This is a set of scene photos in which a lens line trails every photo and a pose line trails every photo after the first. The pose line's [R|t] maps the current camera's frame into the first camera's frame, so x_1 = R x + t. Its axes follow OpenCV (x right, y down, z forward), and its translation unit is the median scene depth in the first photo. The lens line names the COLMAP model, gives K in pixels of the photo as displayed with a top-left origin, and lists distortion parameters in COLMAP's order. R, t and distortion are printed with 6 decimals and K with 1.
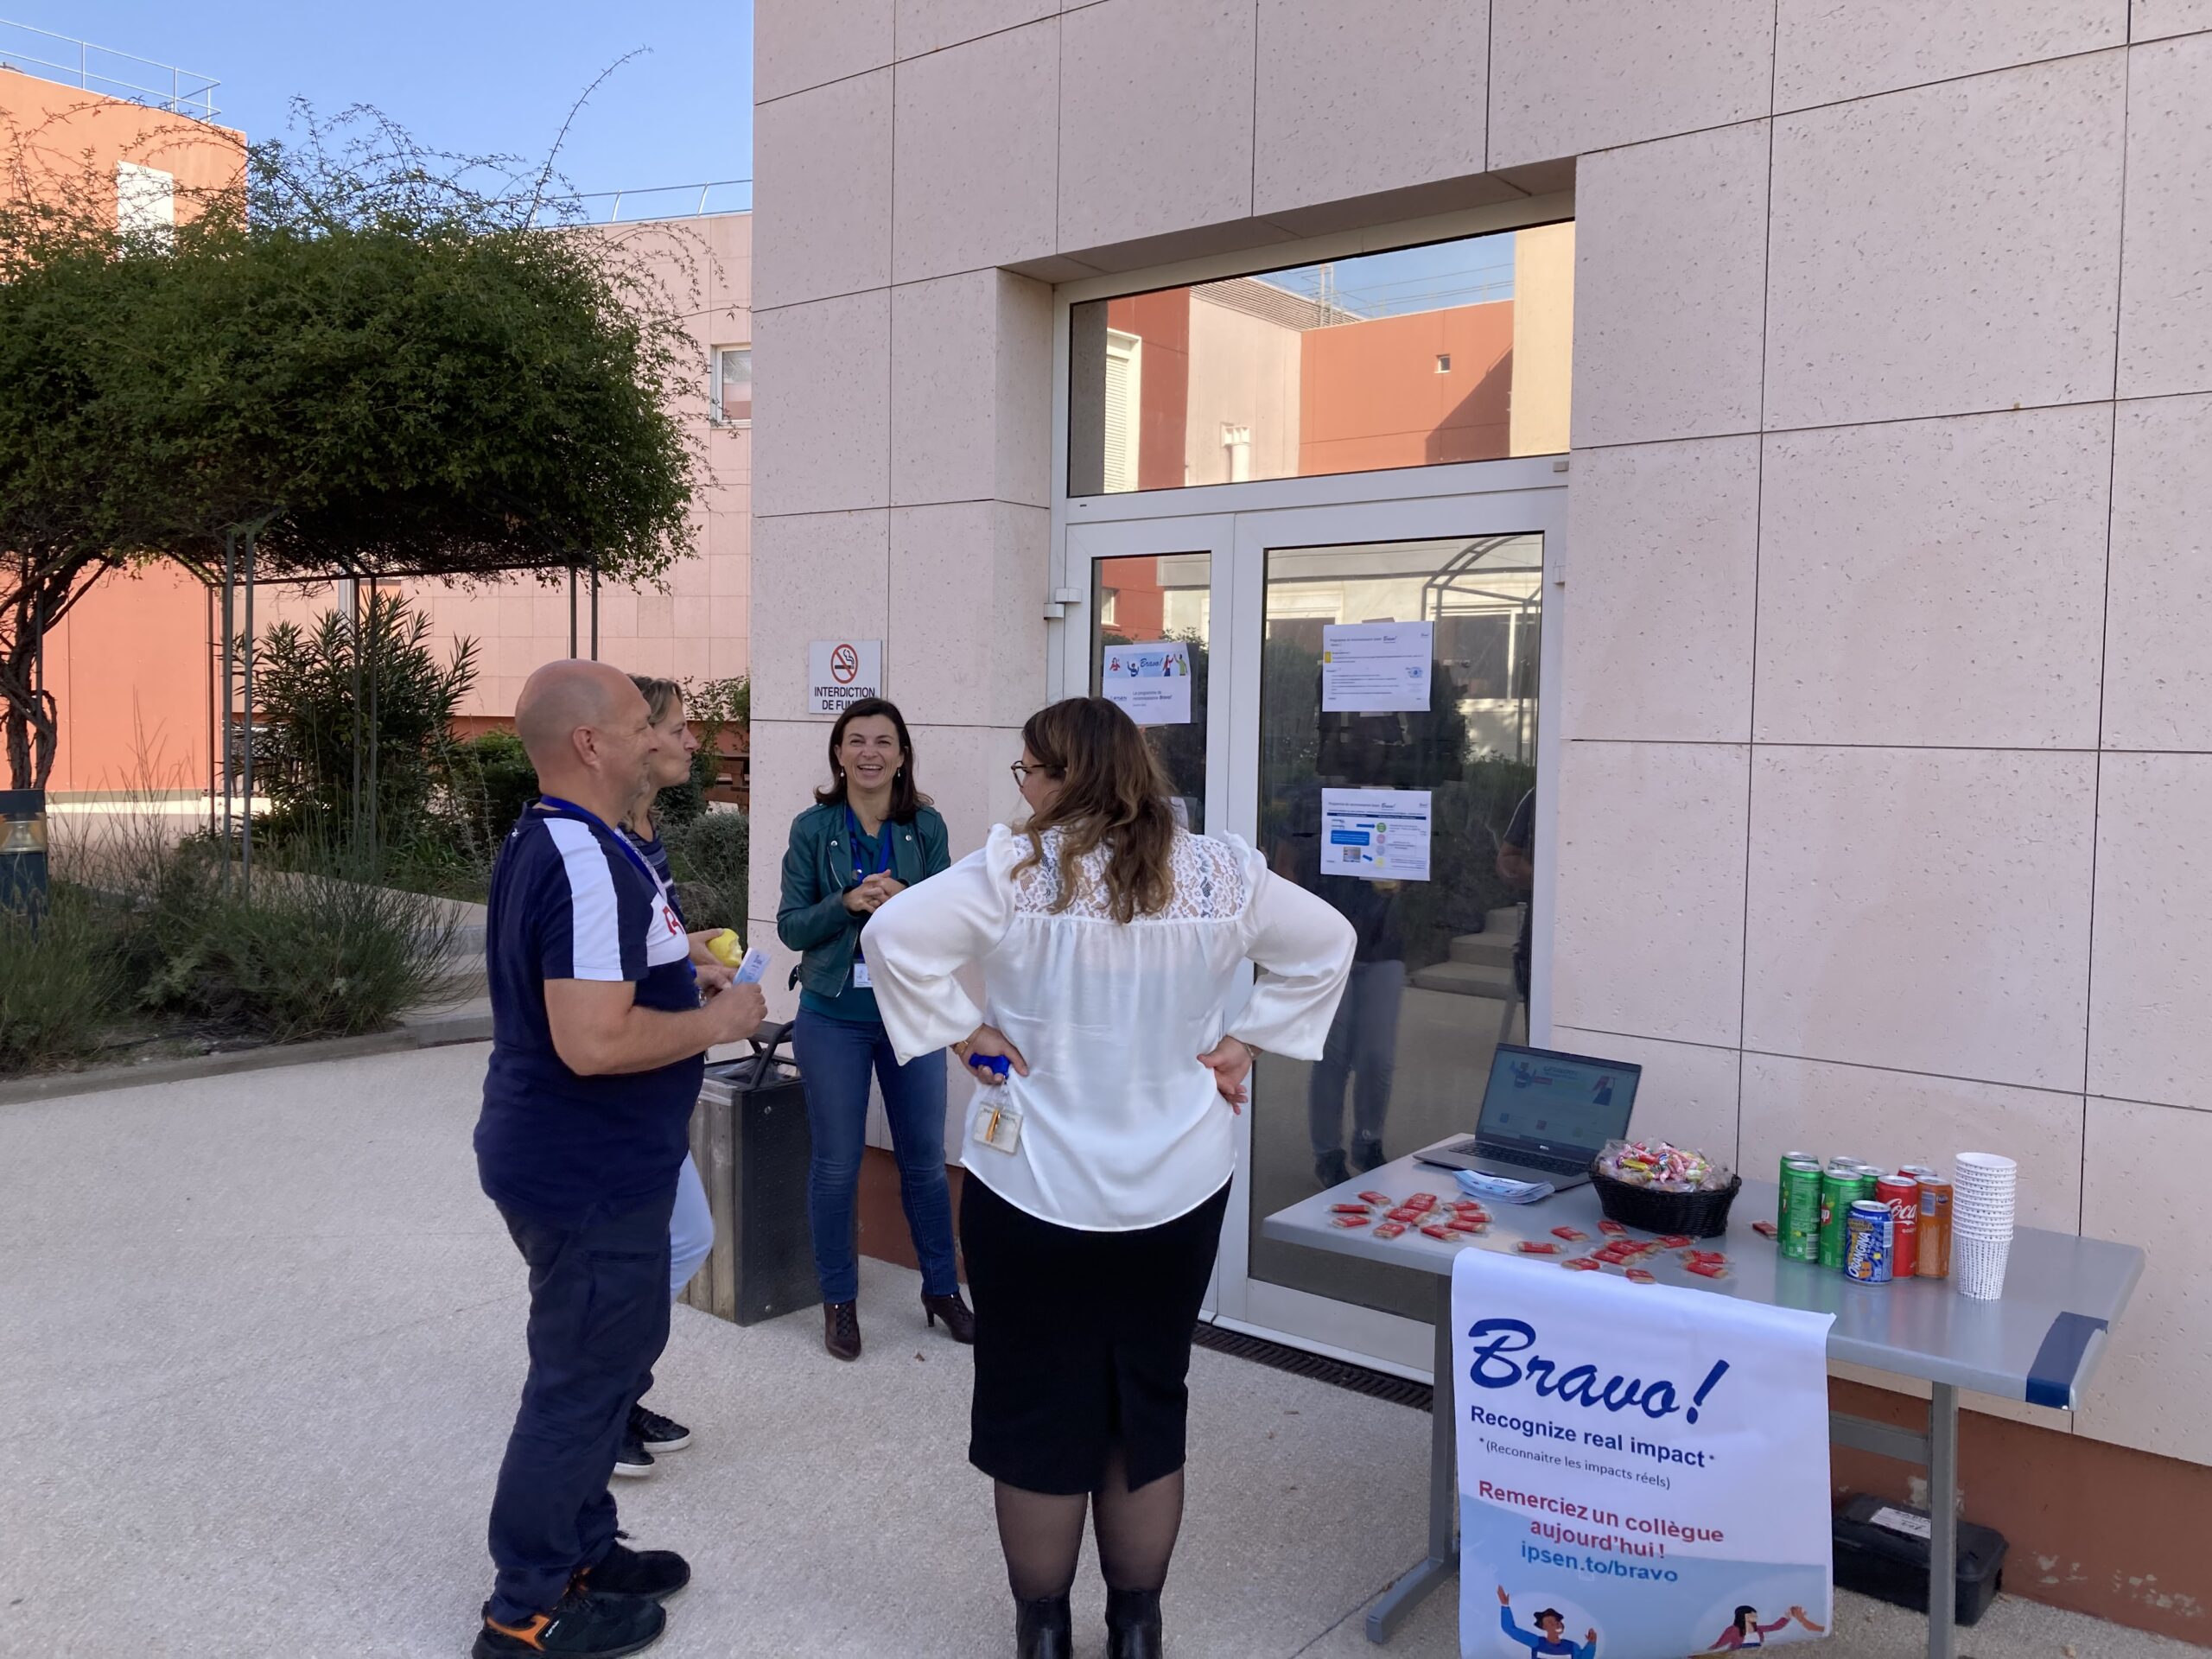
lens RADIAL K [[1811.5, 0, 1115.7], [0, 1811.5, 807.7], [0, 0, 1]] dist [0.045782, -0.048287]
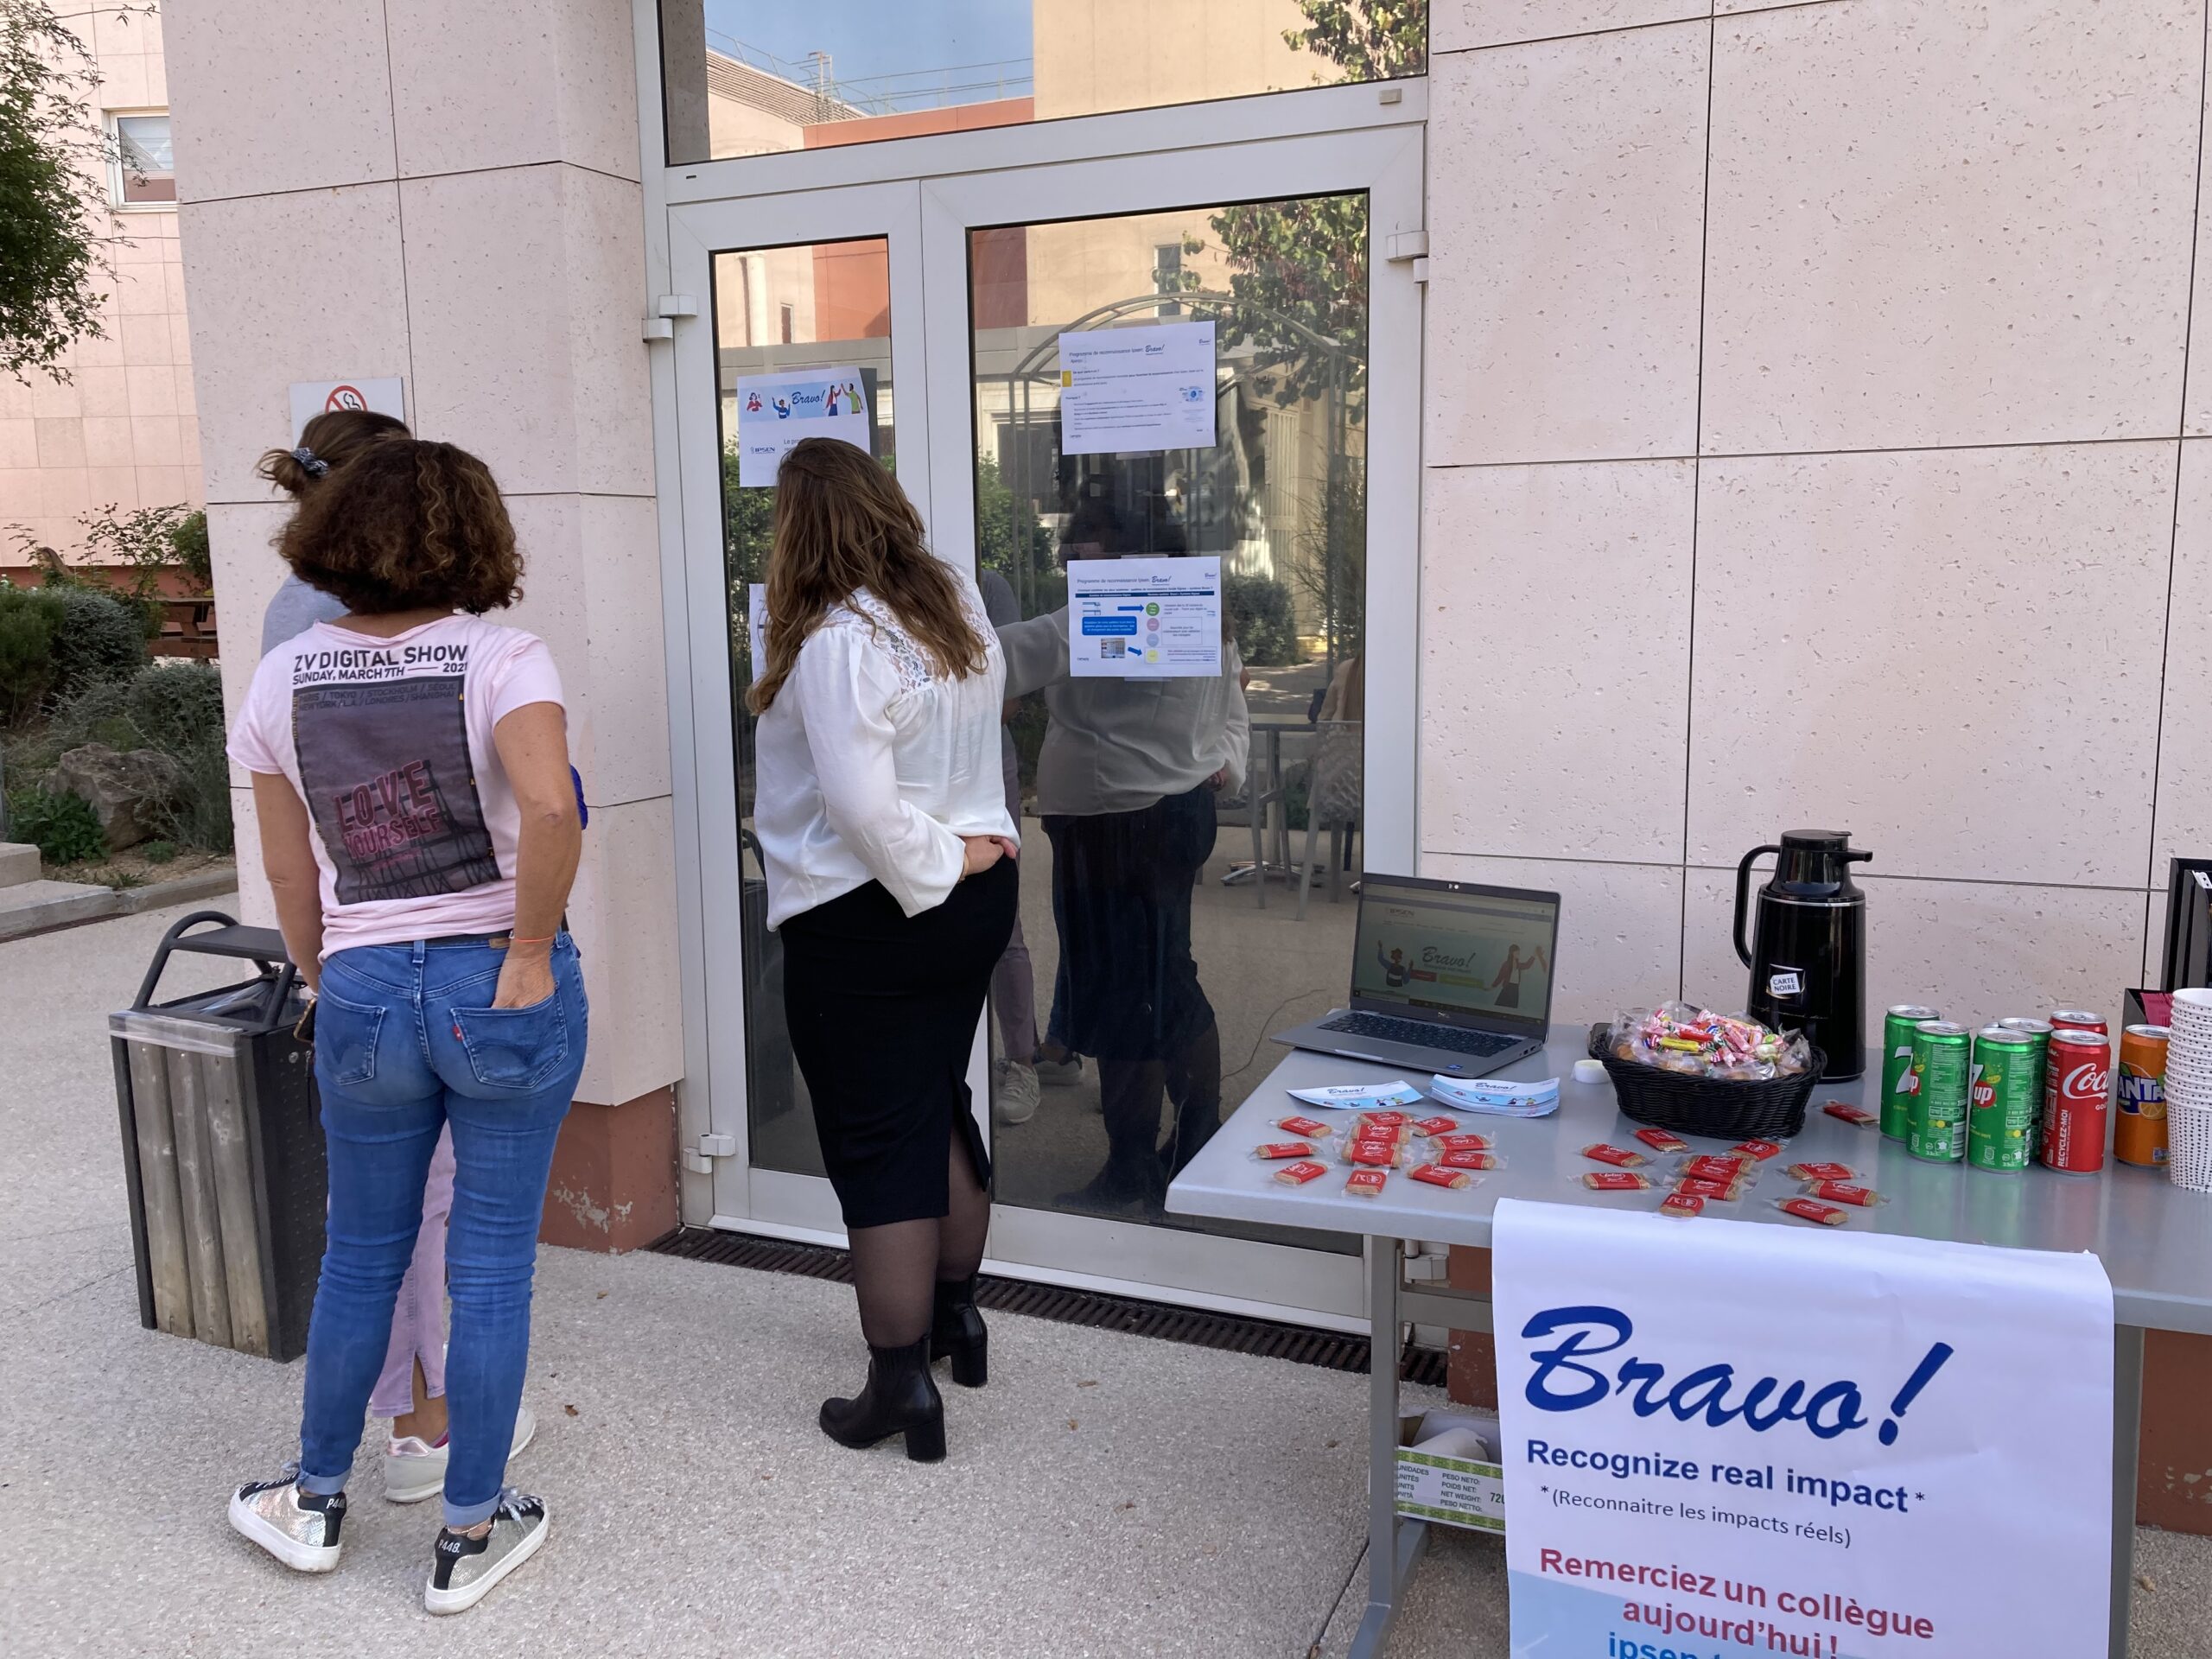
lens RADIAL K [[1811.5, 0, 1123.4], [0, 1811.5, 834.8], [0, 0, 1]] dist [0.045782, -0.048287]
pose [[0.963997, -0.069633, 0.256634, -0.059489], [0.043286, 0.993325, 0.106924, 0.021544], [-0.262366, -0.091966, 0.960576, 0.258121]]
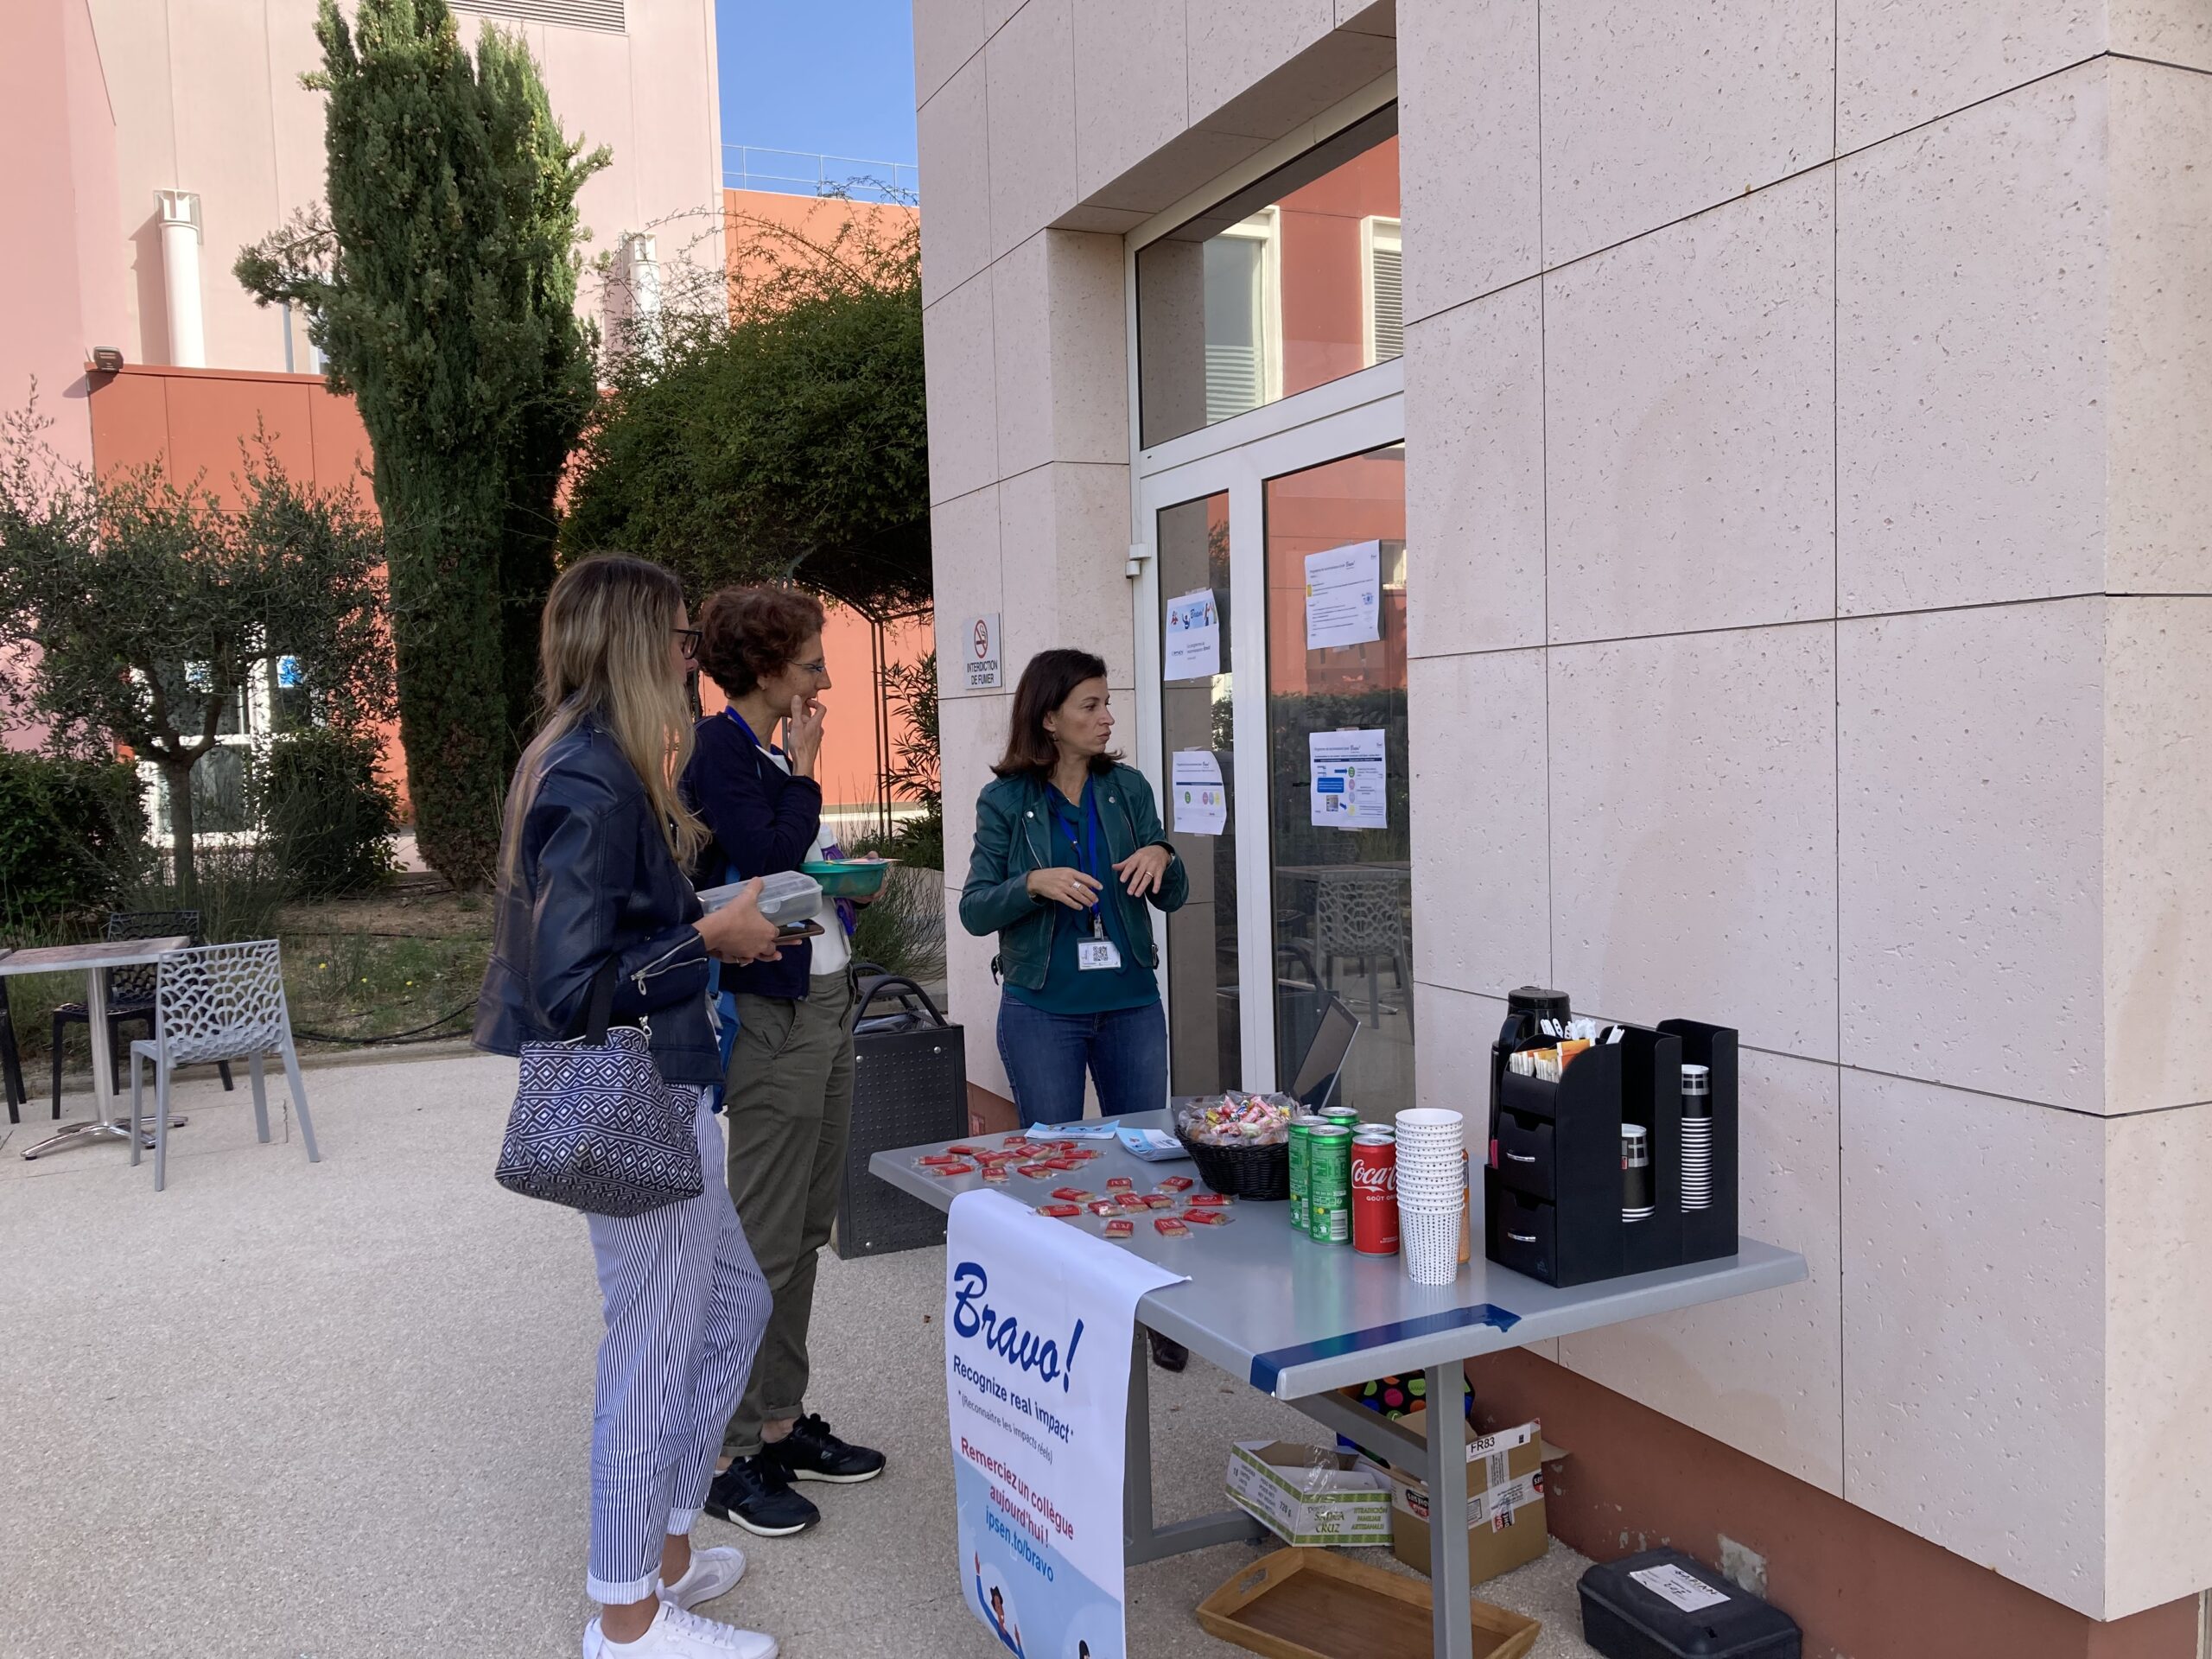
lens RADIAL K [[1811.5, 0, 1100.0], [0, 1811.5, 844.0], [0, 0, 1]] dist [0.045782, -0.048287]
pose [[0.891404, -0.015398, -0.452947, 0.418164], [0.021344, 0.999740, 0.008019, 0.034685], [0.452706, -0.016816, 0.891501, 0.119986]]
